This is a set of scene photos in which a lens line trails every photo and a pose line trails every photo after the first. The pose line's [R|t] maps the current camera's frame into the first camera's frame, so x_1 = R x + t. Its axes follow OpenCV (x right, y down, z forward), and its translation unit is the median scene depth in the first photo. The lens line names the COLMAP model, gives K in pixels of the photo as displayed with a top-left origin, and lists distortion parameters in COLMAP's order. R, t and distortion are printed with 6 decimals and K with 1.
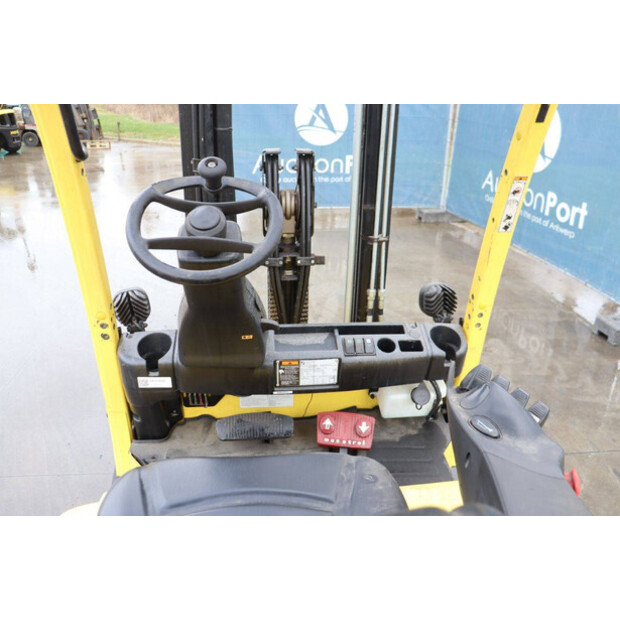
lens RADIAL K [[510.8, 0, 285.3], [0, 510.8, 312.3], [0, 0, 1]] dist [-0.172384, 0.009888]
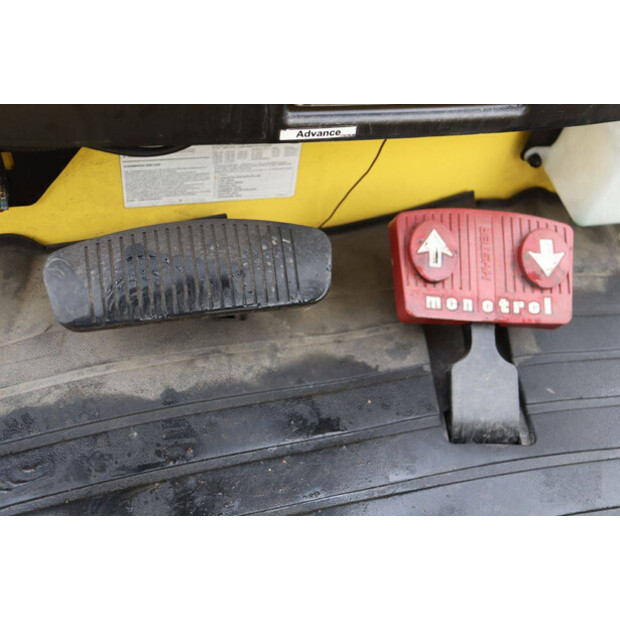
lens RADIAL K [[710.5, 0, 313.2], [0, 710.5, 310.4], [0, 0, 1]] dist [-0.008576, 0.000000]
pose [[0.977691, -0.061528, 0.200836, -0.080579], [-0.006430, 0.946922, 0.321399, 0.128744], [-0.209951, -0.315520, 0.925401, 0.660909]]
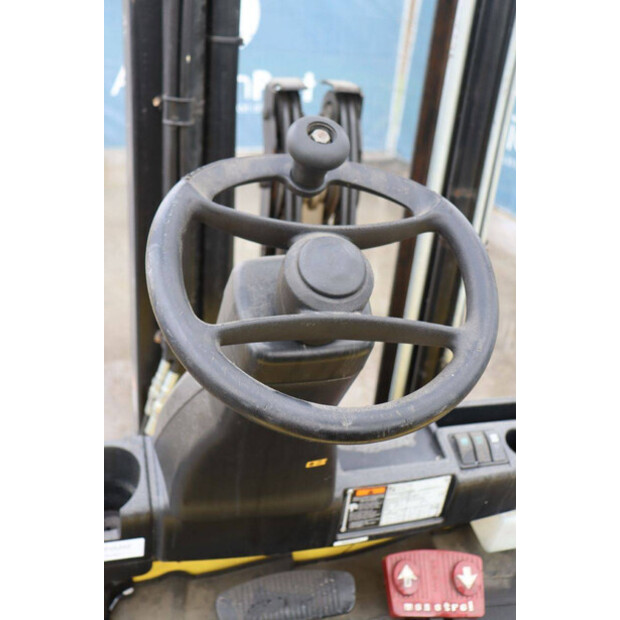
lens RADIAL K [[710.5, 0, 298.7], [0, 710.5, 310.4], [0, 0, 1]] dist [-0.008576, 0.000000]
pose [[0.974853, -0.023260, 0.221631, -0.222758], [0.016844, 0.999384, 0.030796, -0.115039], [-0.222211, -0.026288, 0.974644, 0.275551]]
